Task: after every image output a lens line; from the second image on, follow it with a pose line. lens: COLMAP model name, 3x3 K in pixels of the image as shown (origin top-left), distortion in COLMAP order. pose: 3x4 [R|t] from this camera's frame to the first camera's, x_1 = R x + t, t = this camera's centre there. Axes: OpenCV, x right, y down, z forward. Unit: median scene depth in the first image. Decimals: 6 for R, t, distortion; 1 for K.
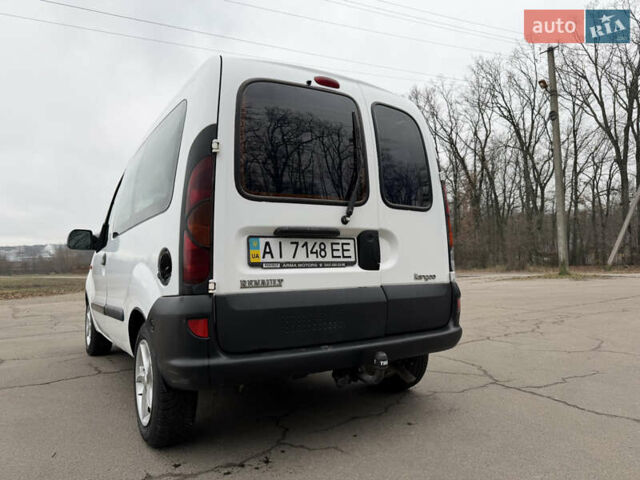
lens RADIAL K [[450.5, 0, 320.8], [0, 450.5, 240.2], [0, 0, 1]] dist [0.035698, -0.043114]
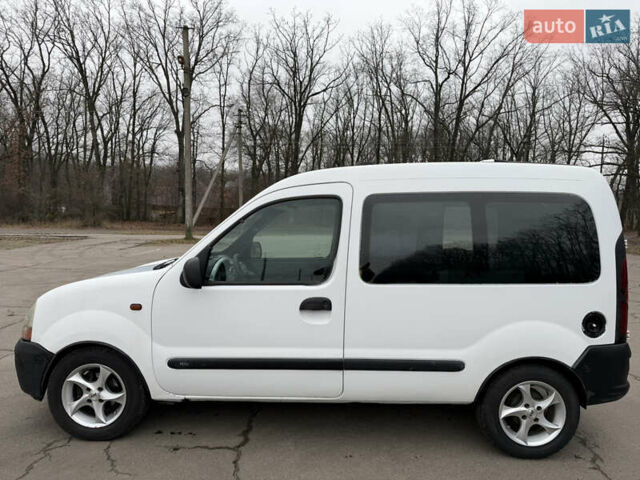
lens RADIAL K [[450.5, 0, 317.8], [0, 450.5, 243.1], [0, 0, 1]] dist [0.035698, -0.043114]
pose [[0.549160, -0.012753, 0.835620, -1.616067], [-0.087982, 0.993445, 0.072983, -0.178474], [-0.831073, -0.113599, 0.544438, 0.797608]]
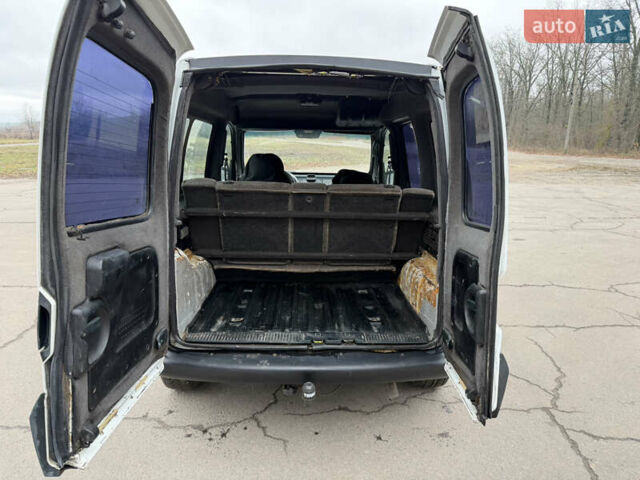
lens RADIAL K [[452.4, 0, 314.5], [0, 452.4, 240.1], [0, 0, 1]] dist [0.001544, -0.002178]
pose [[0.861221, 0.152135, -0.484926, 0.470160], [-0.008001, 0.958086, 0.286369, -0.272665], [0.508168, -0.242747, 0.826341, 0.221408]]
